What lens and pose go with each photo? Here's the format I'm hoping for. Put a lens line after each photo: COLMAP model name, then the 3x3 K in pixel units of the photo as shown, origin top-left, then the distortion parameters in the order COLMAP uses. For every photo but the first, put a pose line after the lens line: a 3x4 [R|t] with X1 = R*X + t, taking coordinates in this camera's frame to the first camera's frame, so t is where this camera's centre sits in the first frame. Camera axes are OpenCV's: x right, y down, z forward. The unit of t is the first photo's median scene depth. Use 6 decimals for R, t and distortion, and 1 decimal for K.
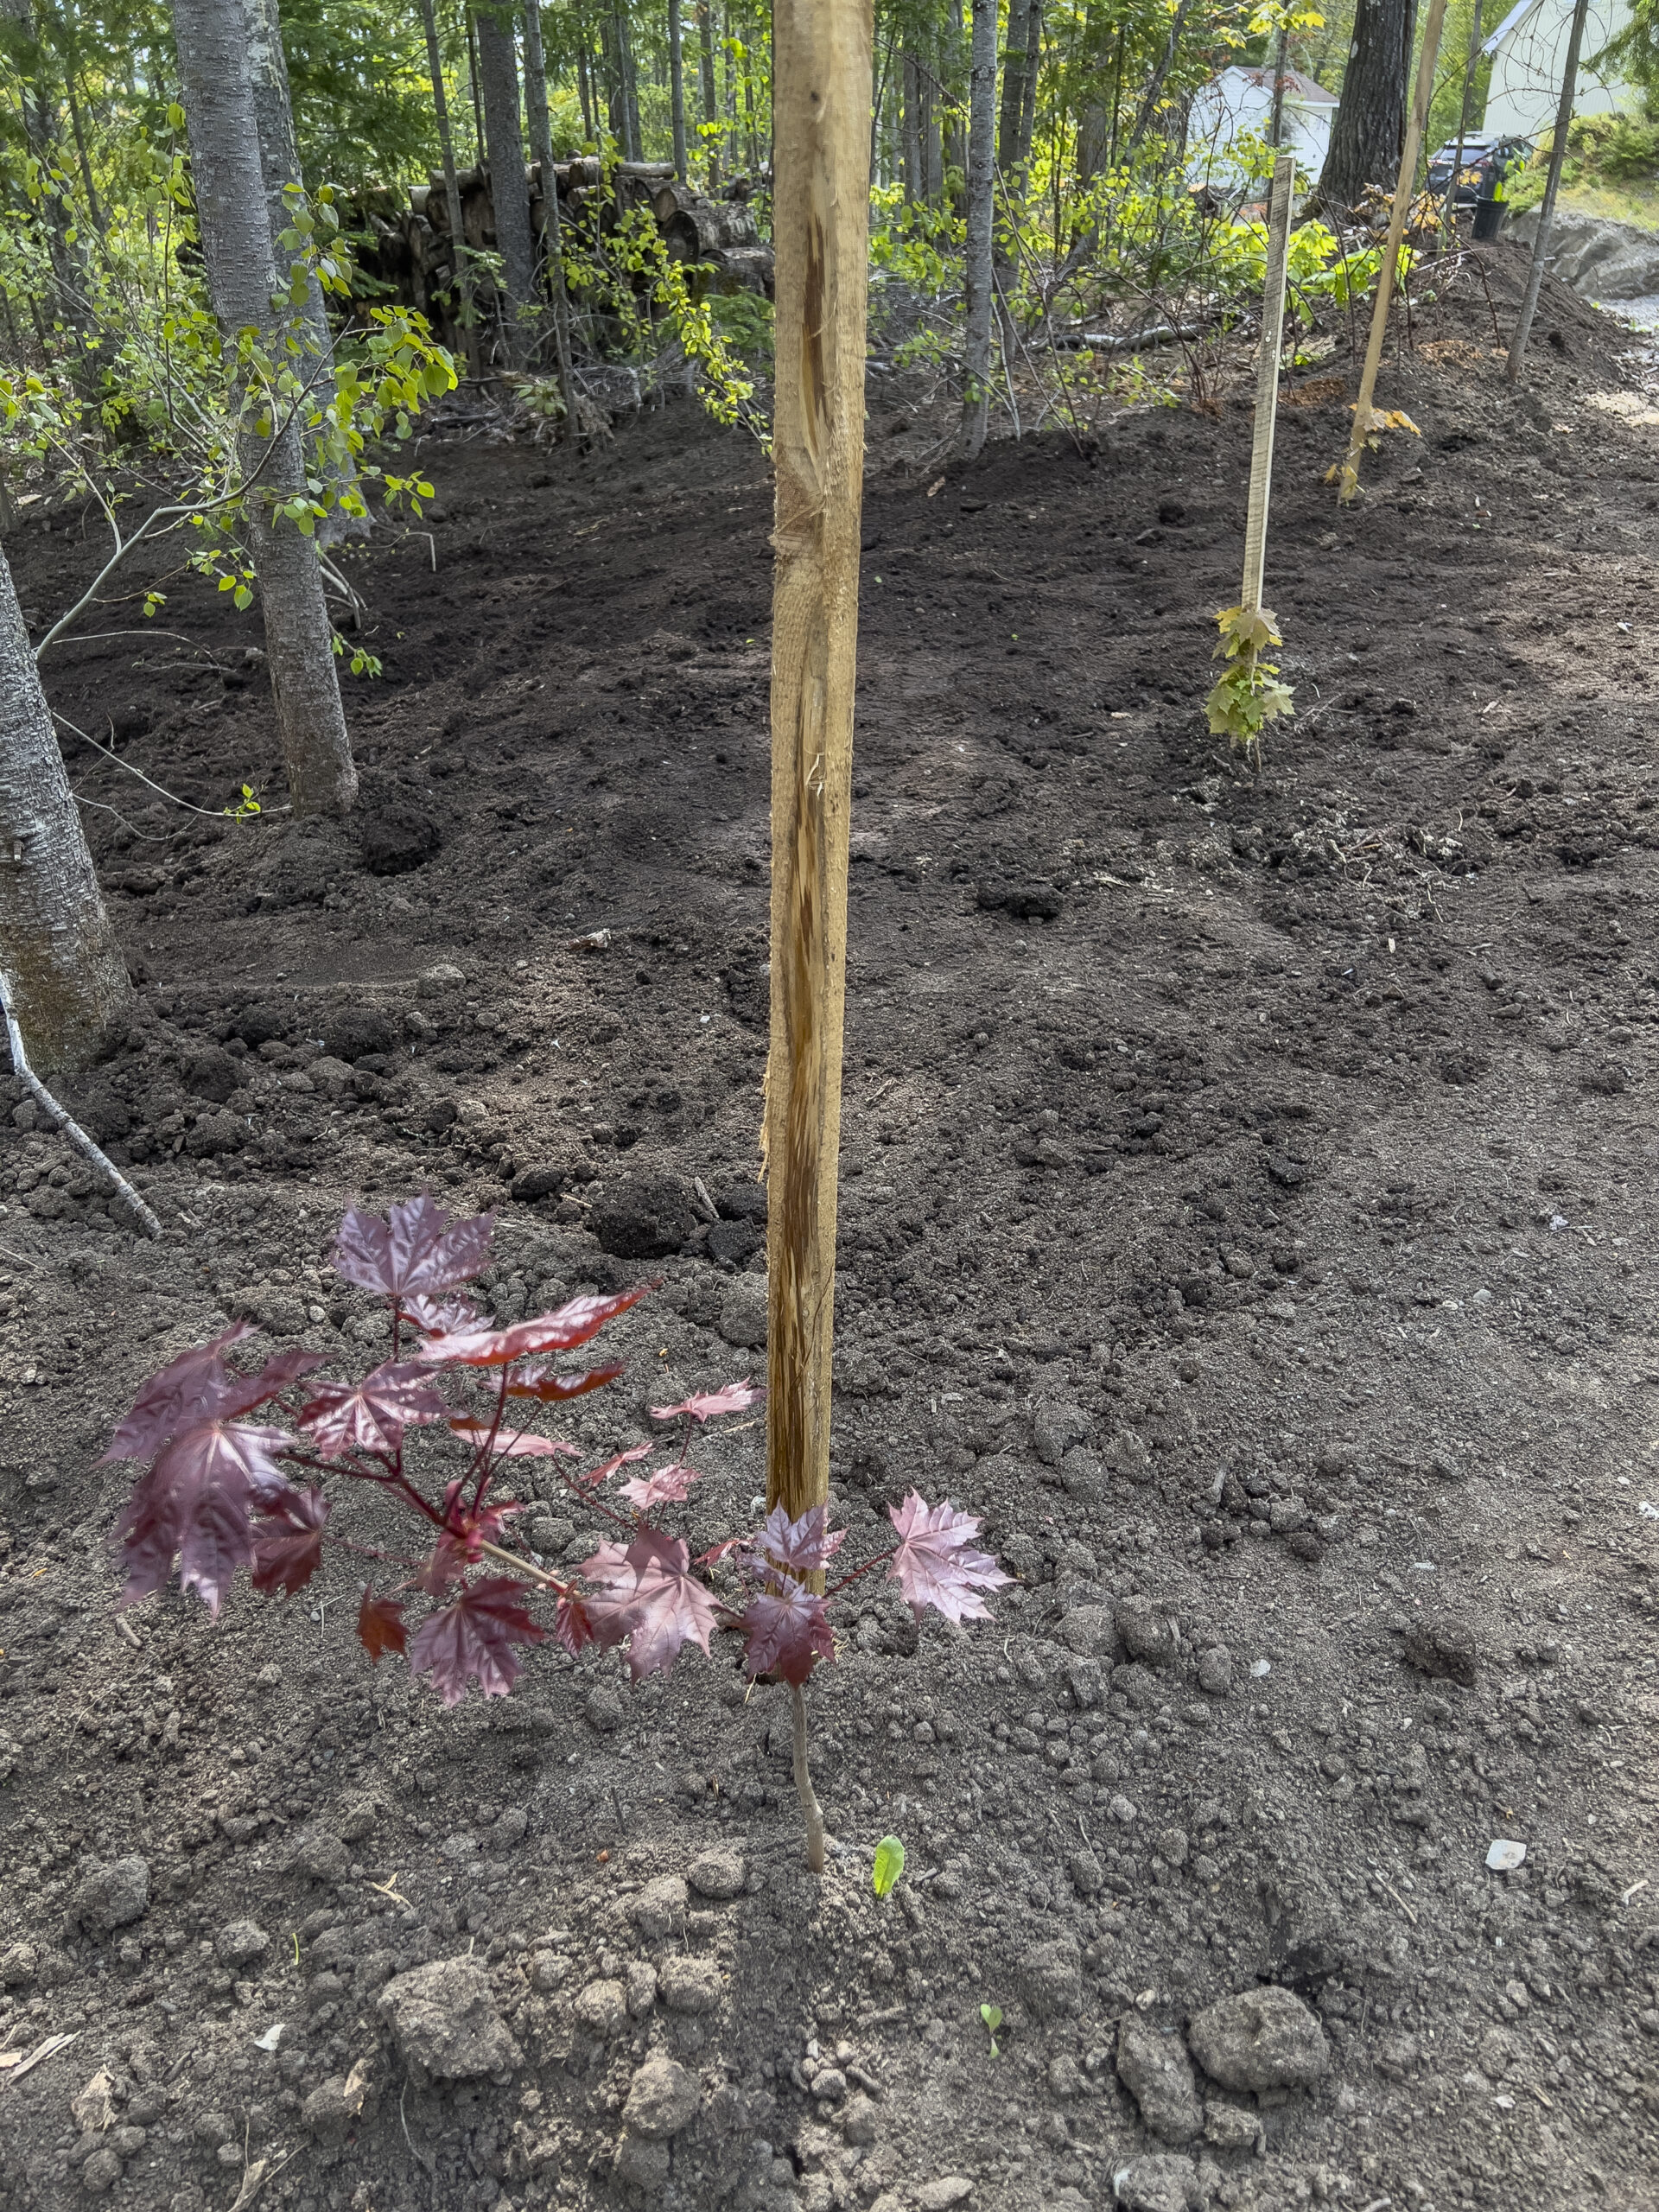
lens RADIAL K [[1674.1, 0, 828.6], [0, 1674.1, 1100.9], [0, 0, 1]] dist [0.003309, -0.004549]
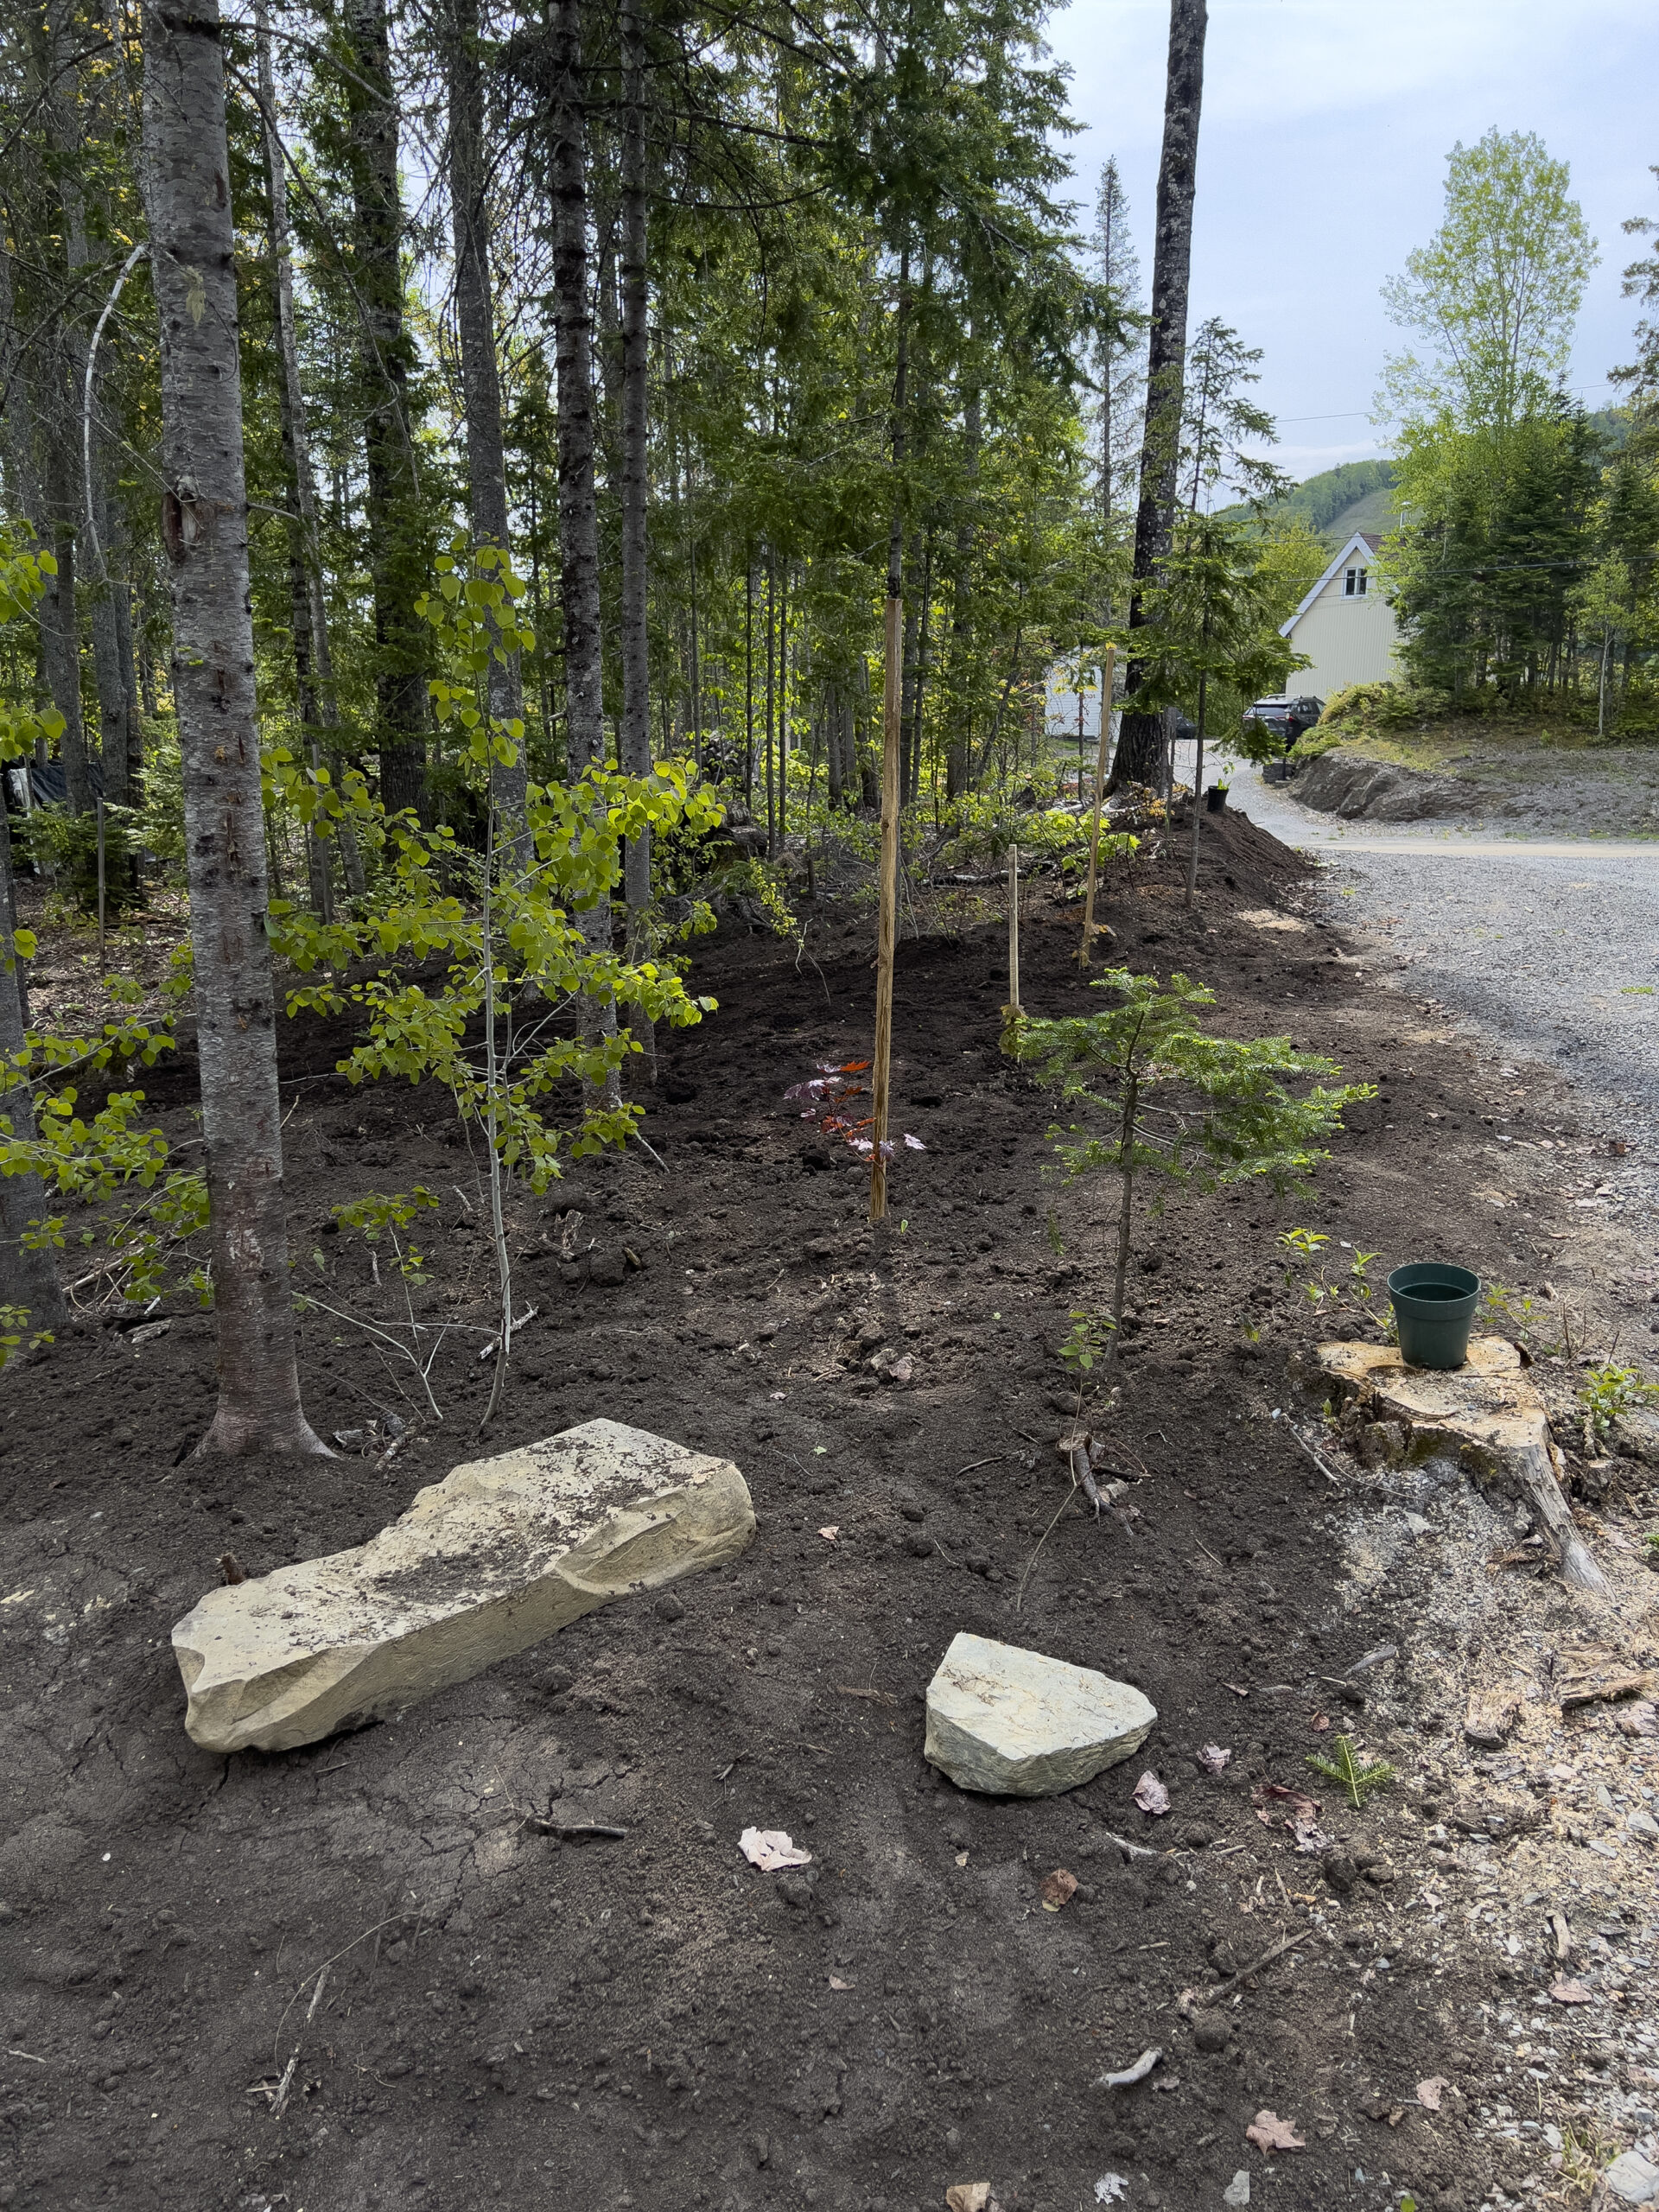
lens RADIAL K [[1674.1, 0, 830.2], [0, 1674.1, 1105.1], [0, 0, 1]] dist [0.003309, -0.004549]
pose [[0.998561, -0.013855, 0.051811, -0.058771], [0.027293, 0.962883, -0.268536, 0.196635], [-0.046168, 0.269564, 0.961875, -0.517567]]
